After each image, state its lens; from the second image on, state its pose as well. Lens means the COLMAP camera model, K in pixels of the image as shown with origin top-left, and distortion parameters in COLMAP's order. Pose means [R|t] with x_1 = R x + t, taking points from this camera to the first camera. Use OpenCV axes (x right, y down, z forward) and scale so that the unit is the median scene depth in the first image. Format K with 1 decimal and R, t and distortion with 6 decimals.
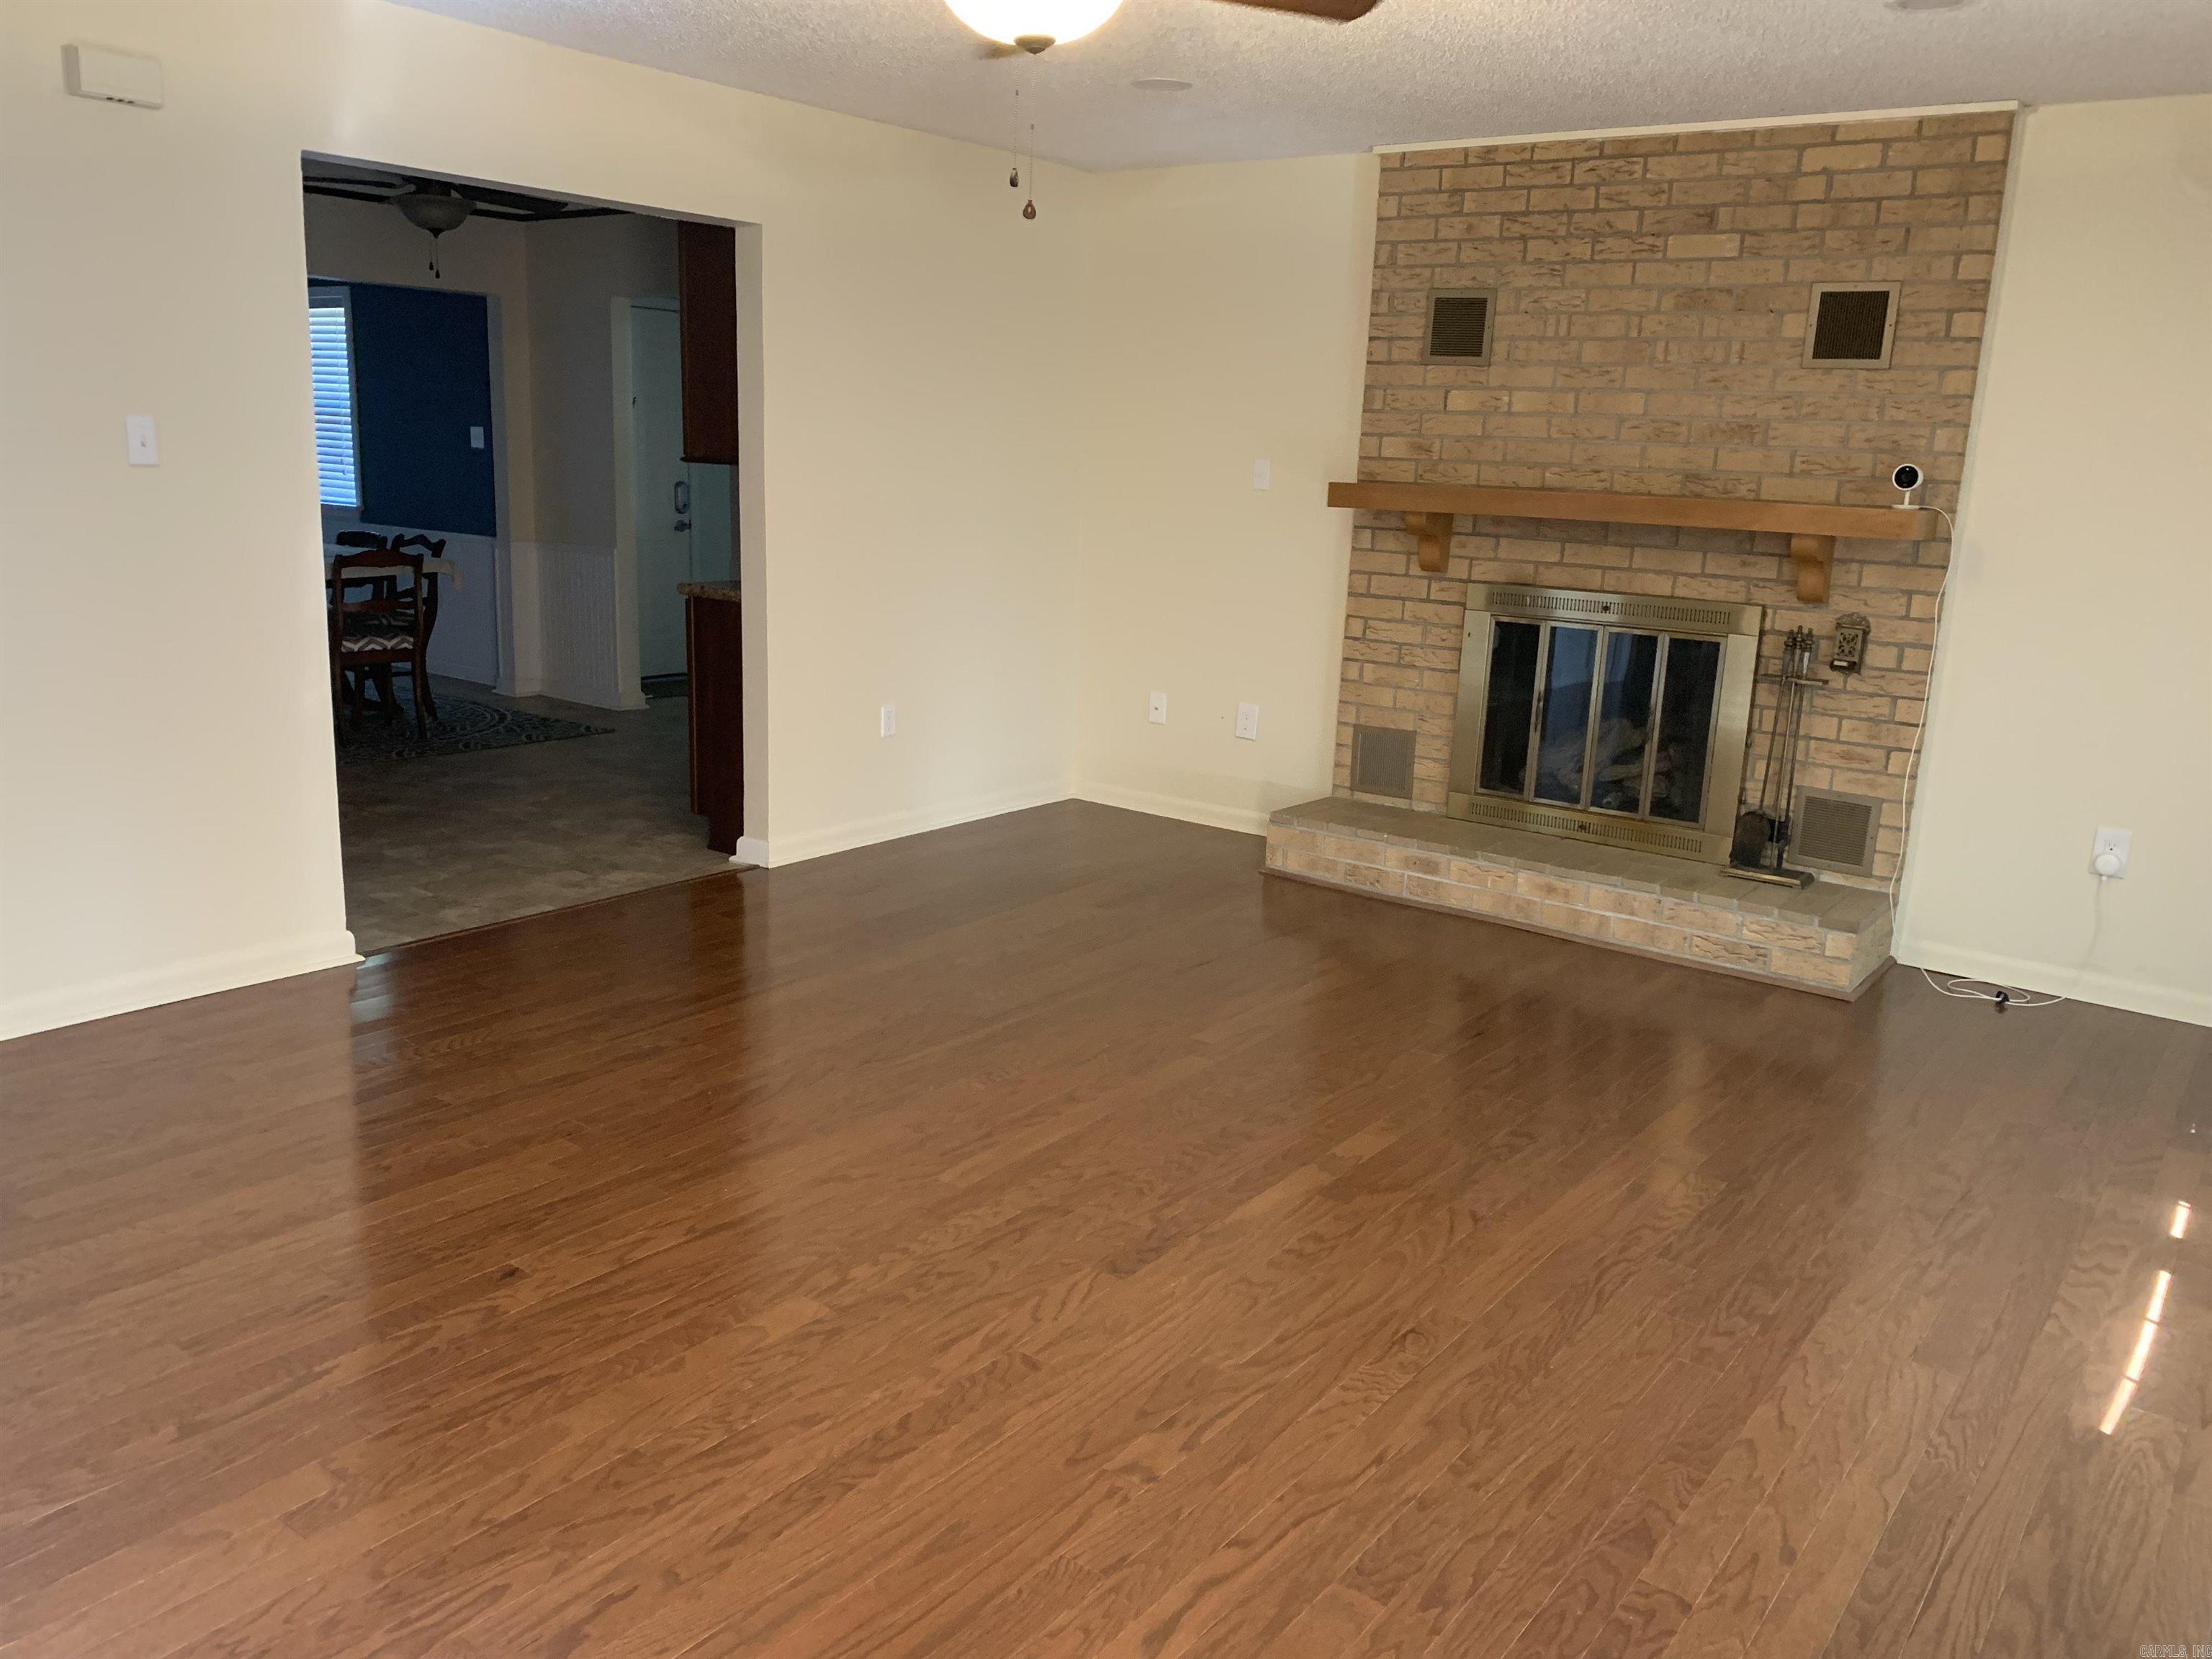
lens RADIAL K [[1696.9, 0, 1088.2], [0, 1696.9, 862.9], [0, 0, 1]] dist [-0.003875, -0.006532]
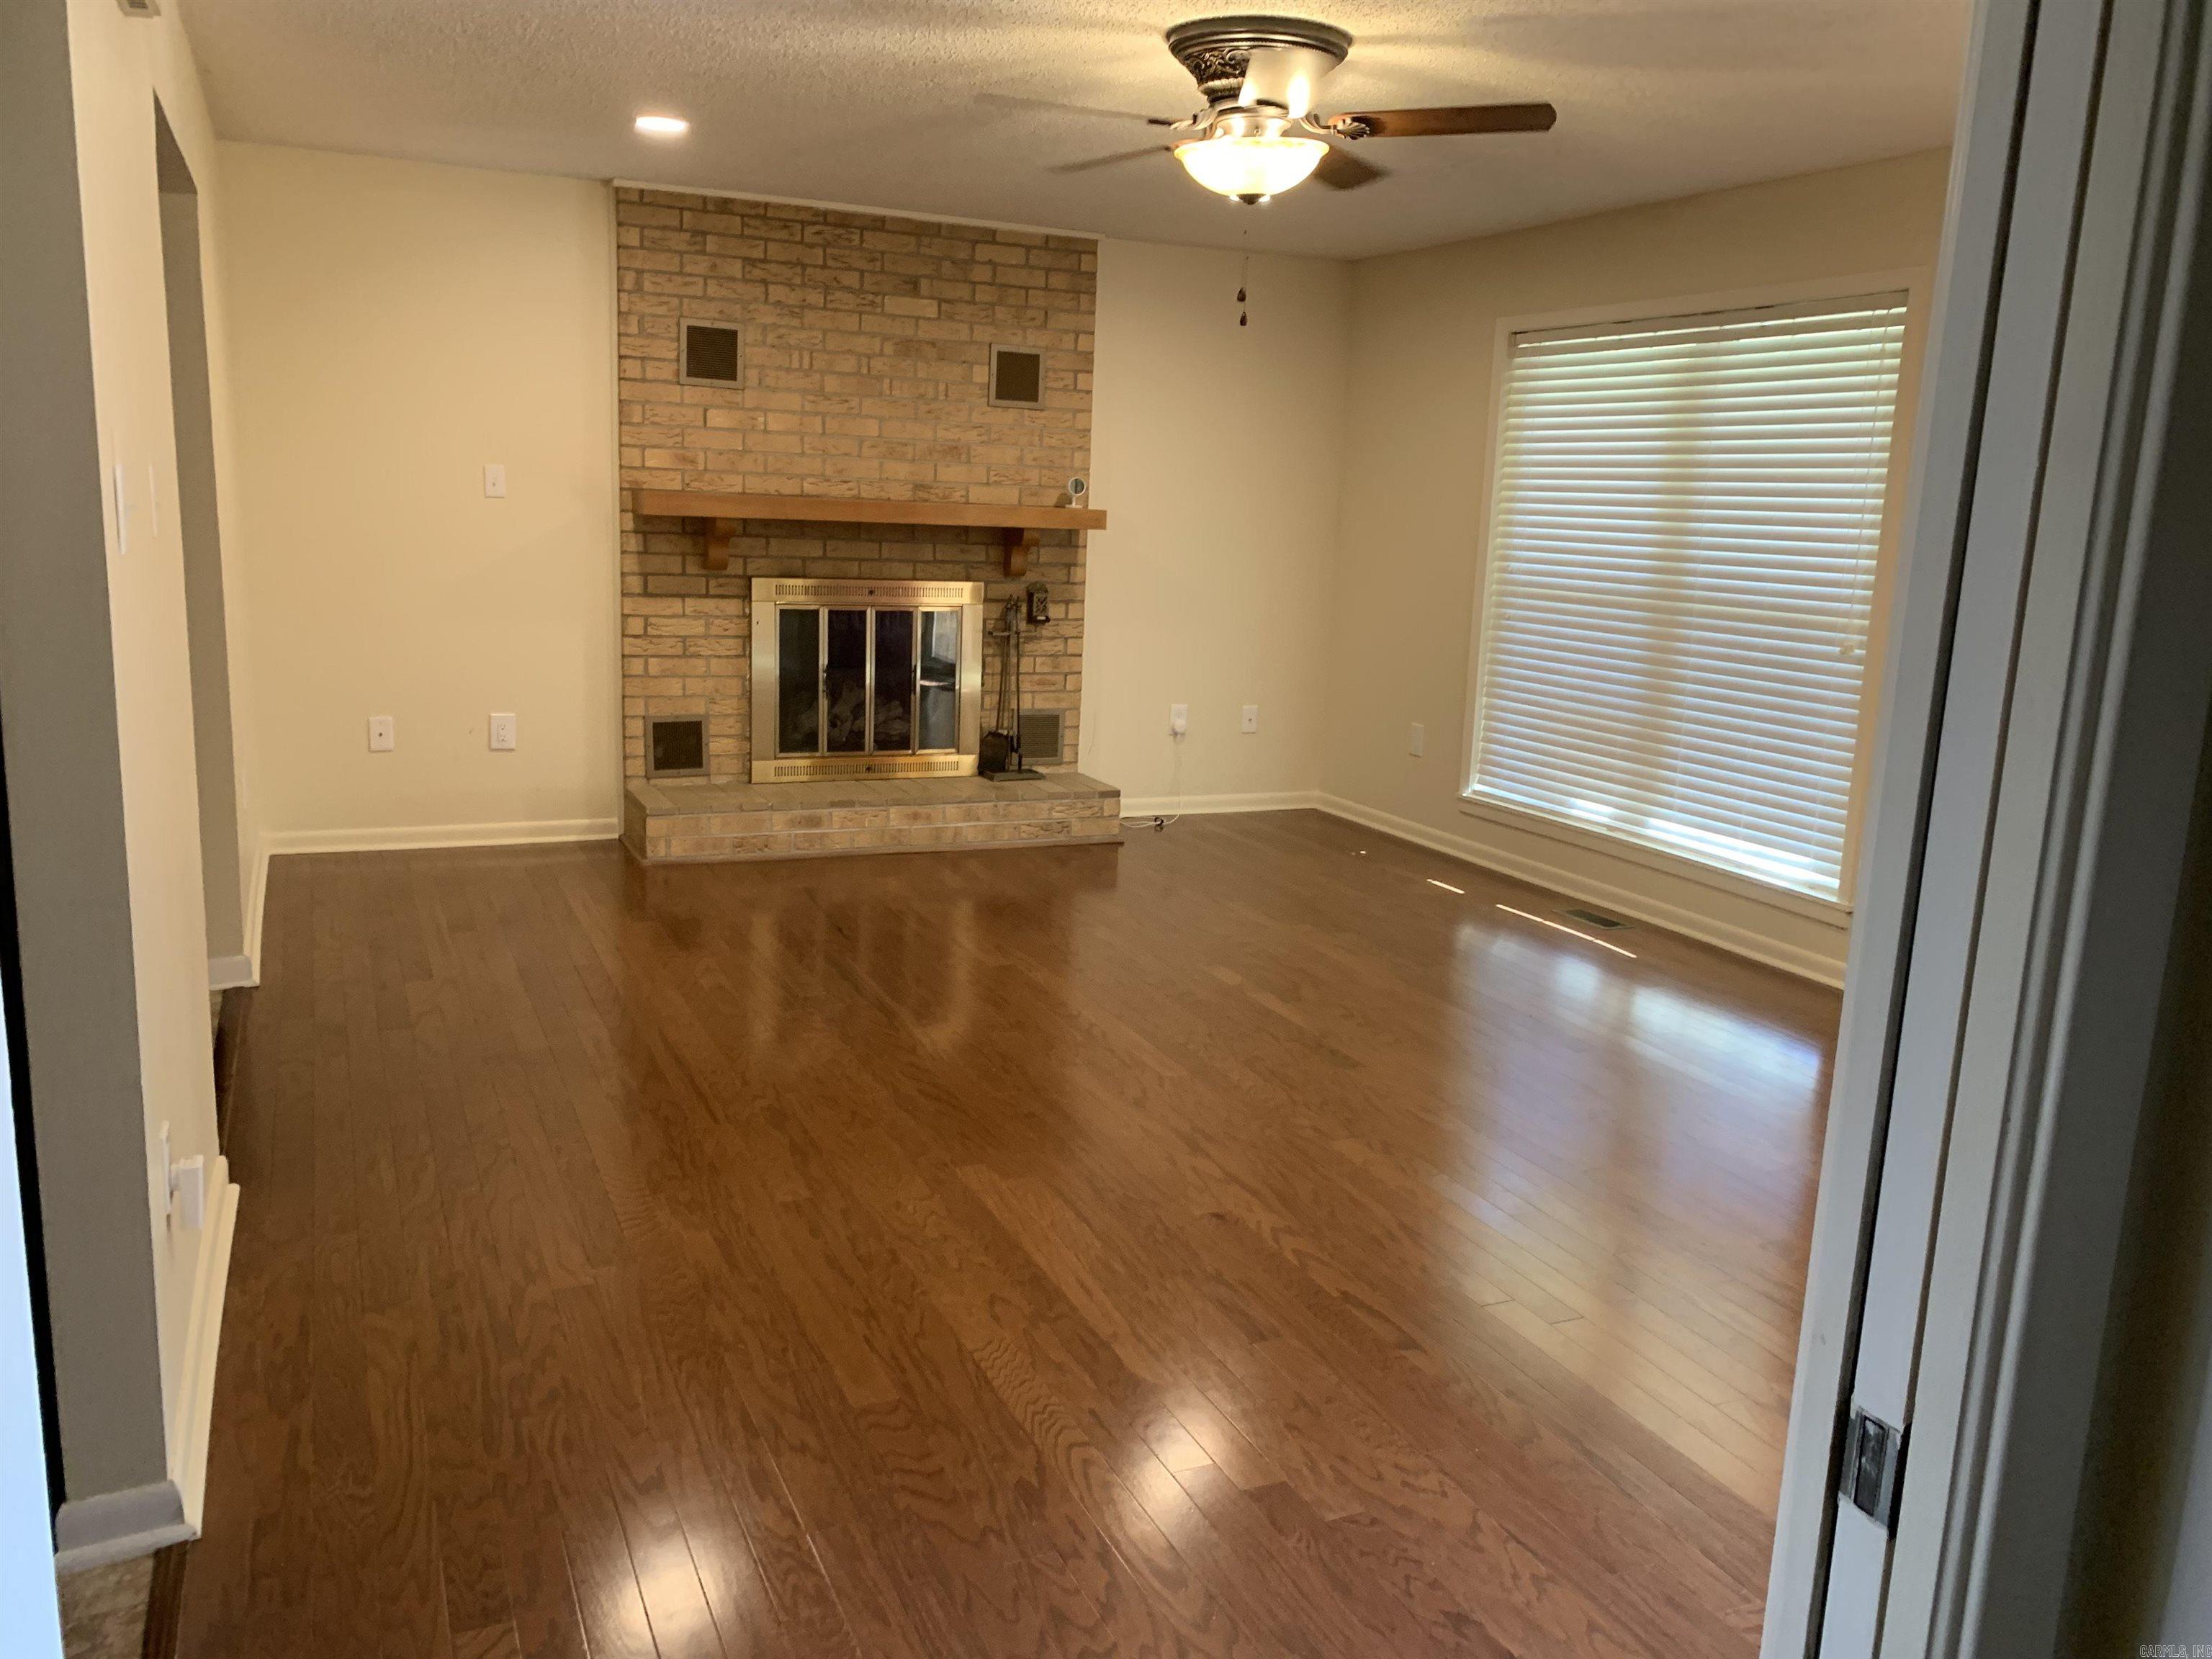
lens RADIAL K [[1703.6, 0, 1106.0], [0, 1703.6, 829.5], [0, 0, 1]] dist [0.208883, -0.599147]
pose [[0.479019, -0.196582, 0.855510, -0.742691], [0.186305, 0.975165, 0.119761, -0.099889], [-0.857806, 0.102018, 0.503747, 0.234447]]
